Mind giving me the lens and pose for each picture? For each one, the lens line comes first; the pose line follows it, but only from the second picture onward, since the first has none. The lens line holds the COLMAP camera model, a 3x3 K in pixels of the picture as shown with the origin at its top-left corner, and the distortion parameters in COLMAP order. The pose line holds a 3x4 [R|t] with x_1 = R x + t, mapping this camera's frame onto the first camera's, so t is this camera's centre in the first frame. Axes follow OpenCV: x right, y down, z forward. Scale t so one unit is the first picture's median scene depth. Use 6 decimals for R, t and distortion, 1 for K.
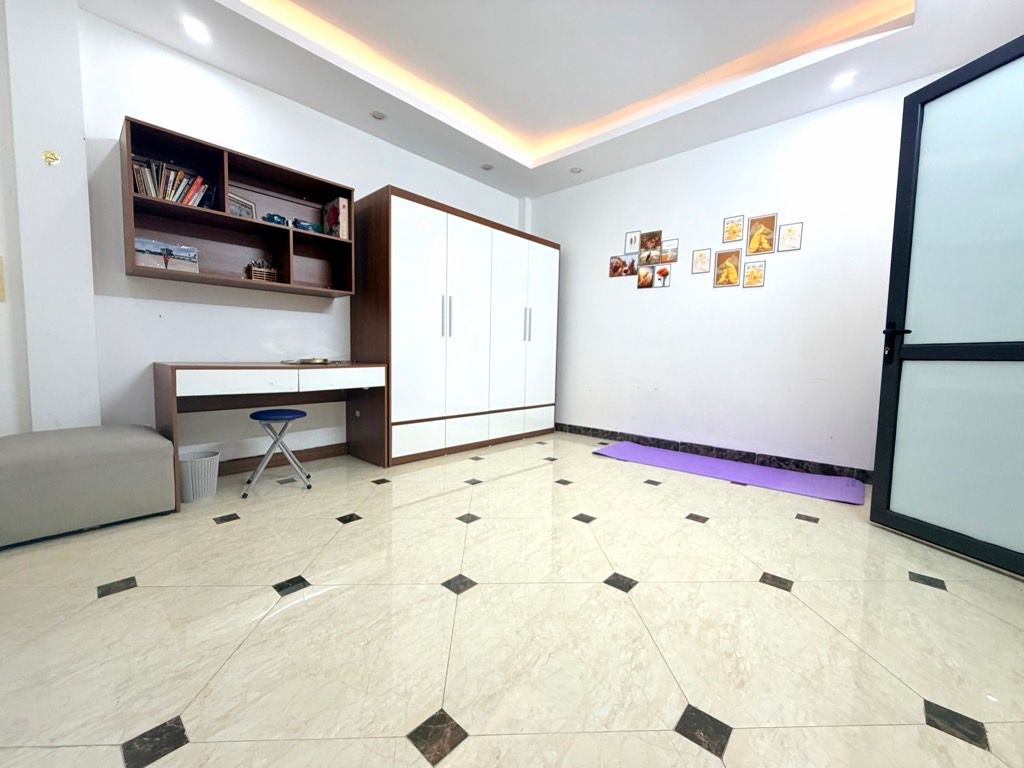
lens RADIAL K [[409.9, 0, 512.1], [0, 409.9, 385.1], [0, 0, 1]] dist [-0.000685, 0.000459]
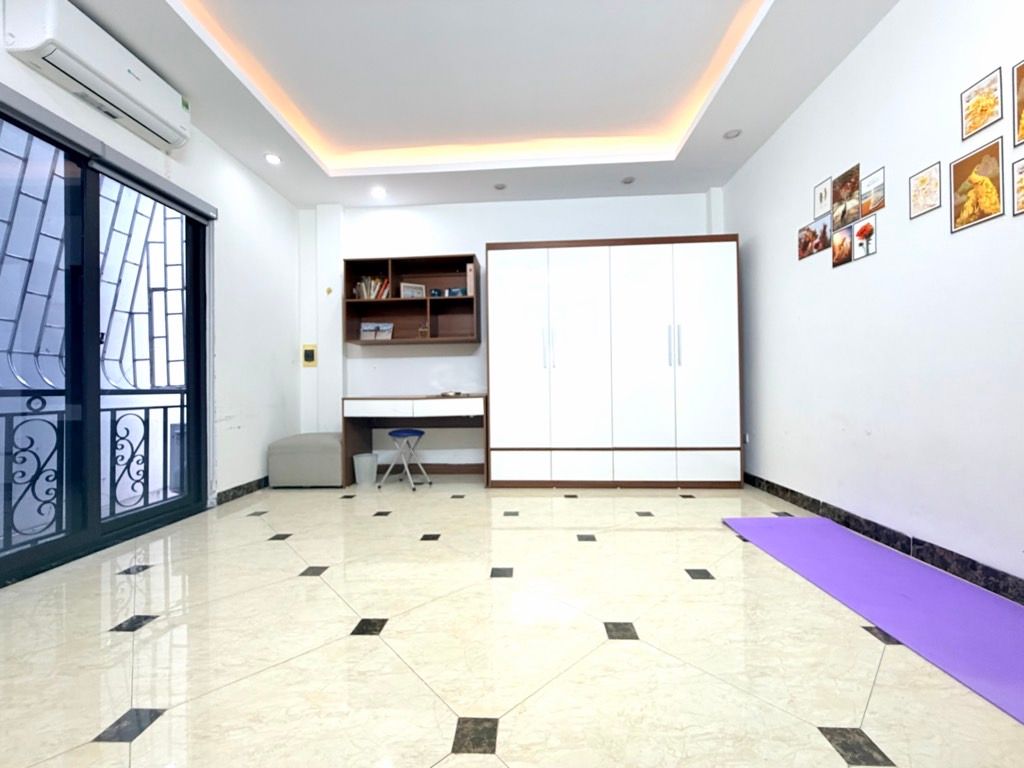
lens RADIAL K [[409.9, 0, 507.2], [0, 409.9, 385.8], [0, 0, 1]] dist [-0.000685, 0.000459]
pose [[0.632896, -0.033594, -0.773508, 0.493510], [-0.031540, 0.997110, -0.069112, -0.001052], [0.773594, 0.068138, 0.630007, 0.259306]]
